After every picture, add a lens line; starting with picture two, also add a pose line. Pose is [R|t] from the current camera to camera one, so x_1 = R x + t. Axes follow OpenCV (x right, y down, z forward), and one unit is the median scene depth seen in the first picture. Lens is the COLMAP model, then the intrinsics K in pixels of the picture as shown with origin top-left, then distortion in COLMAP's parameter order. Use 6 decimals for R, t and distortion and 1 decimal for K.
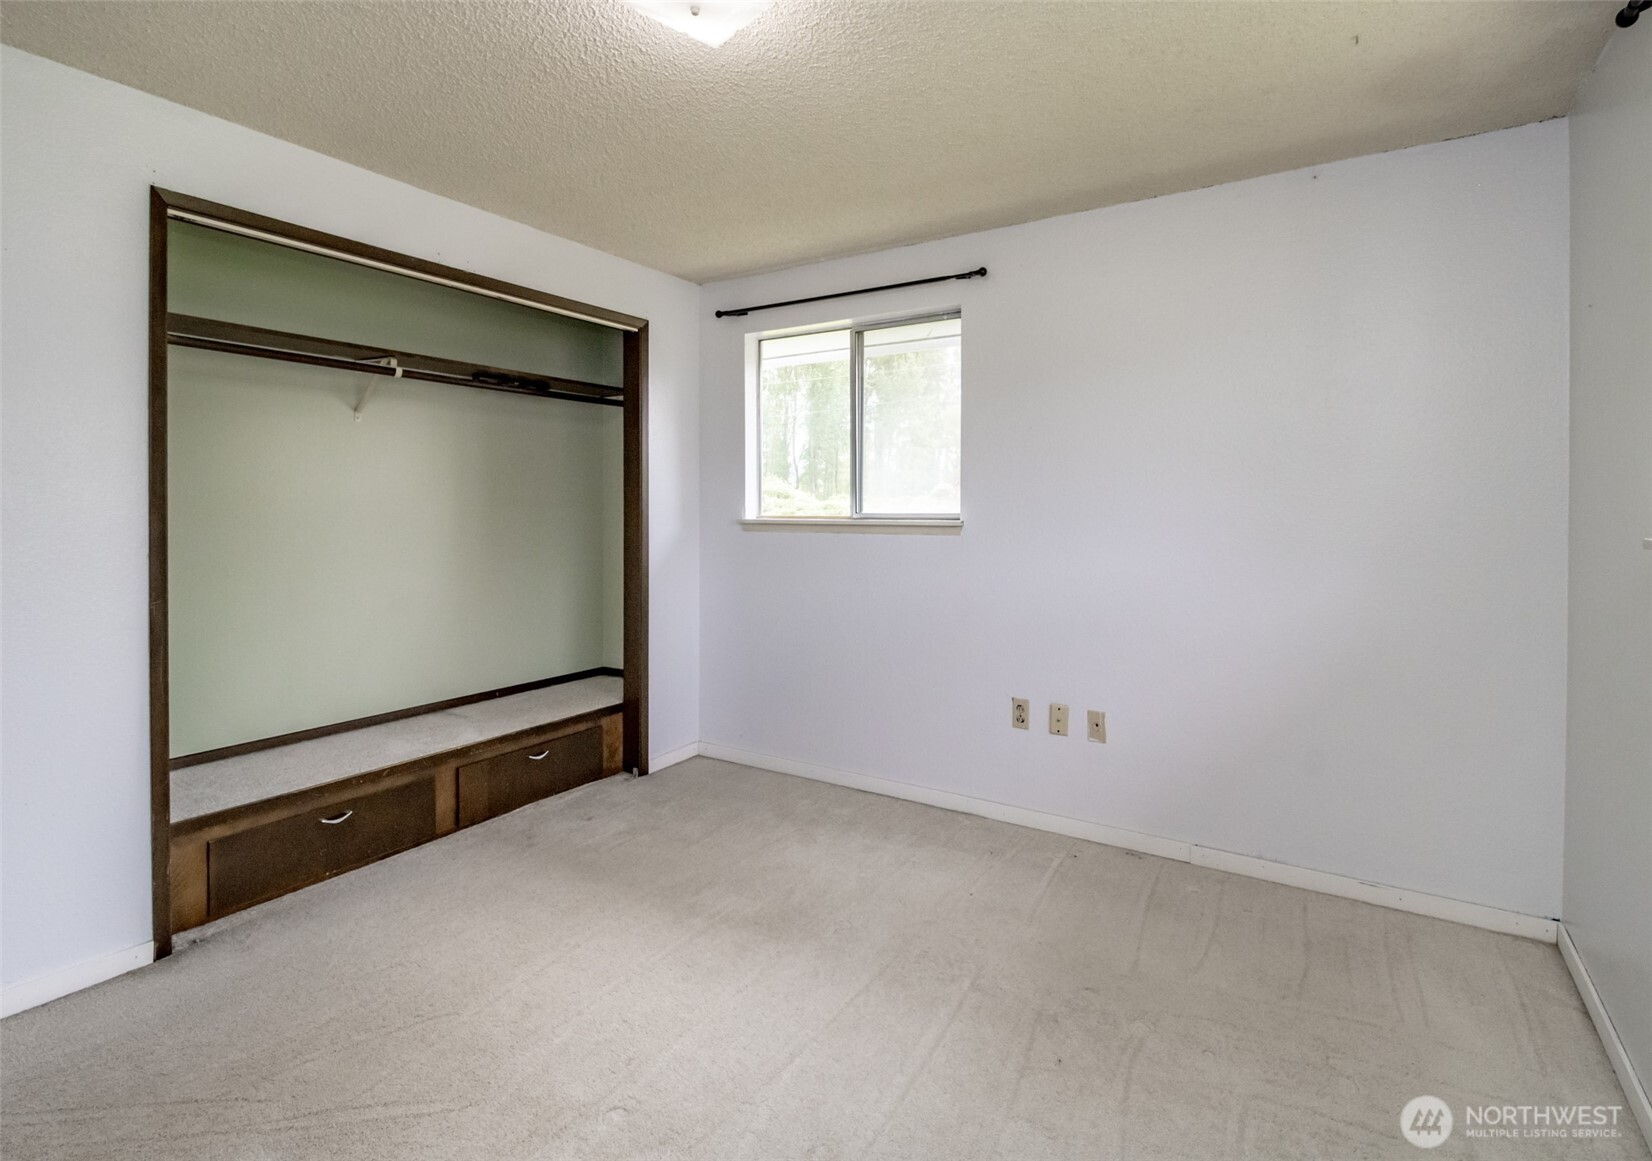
lens RADIAL K [[800.1, 0, 830.9], [0, 800.1, 511.6], [0, 0, 1]] dist [0.000693, -0.000139]
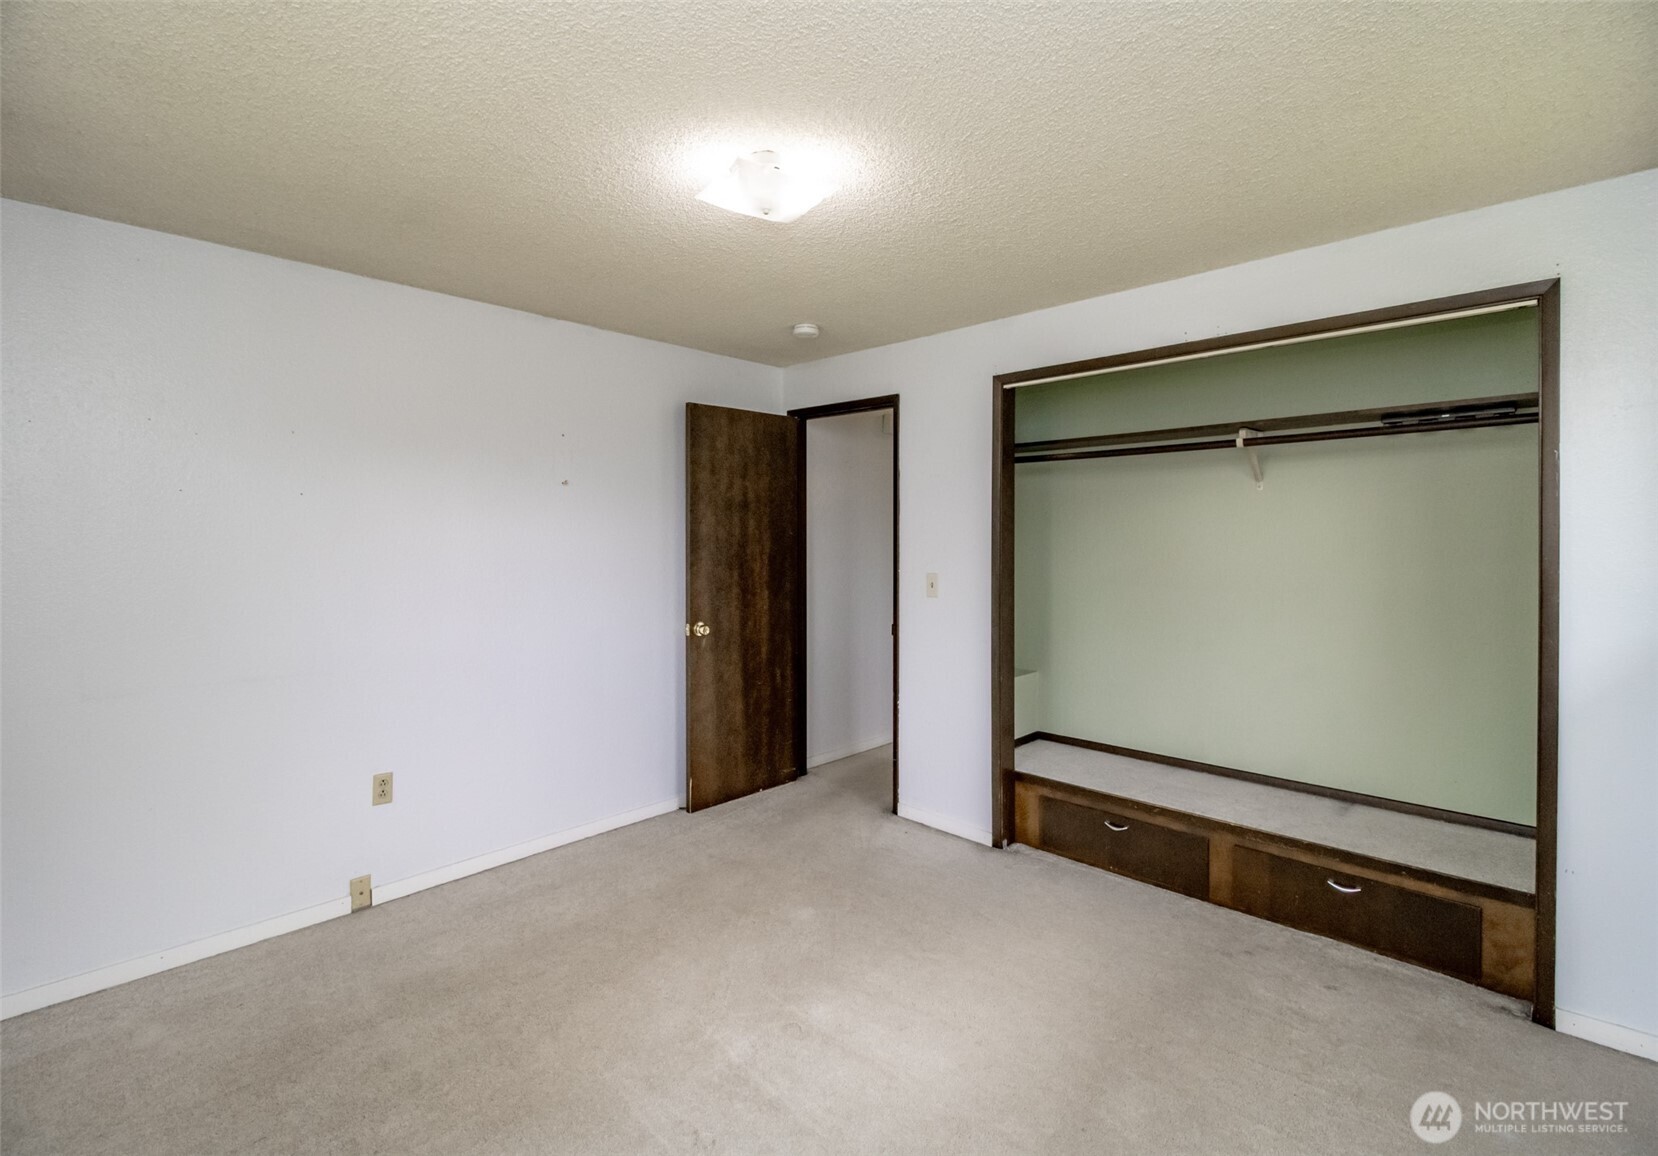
lens RADIAL K [[757.2, 0, 824.5], [0, 757.2, 533.7], [0, 0, 1]] dist [-0.000964, -0.000183]
pose [[-0.207550, -0.014709, -0.978114, 0.491961], [-0.008334, 0.999877, -0.013268, -0.036477], [0.978189, 0.005397, -0.207647, 0.642100]]
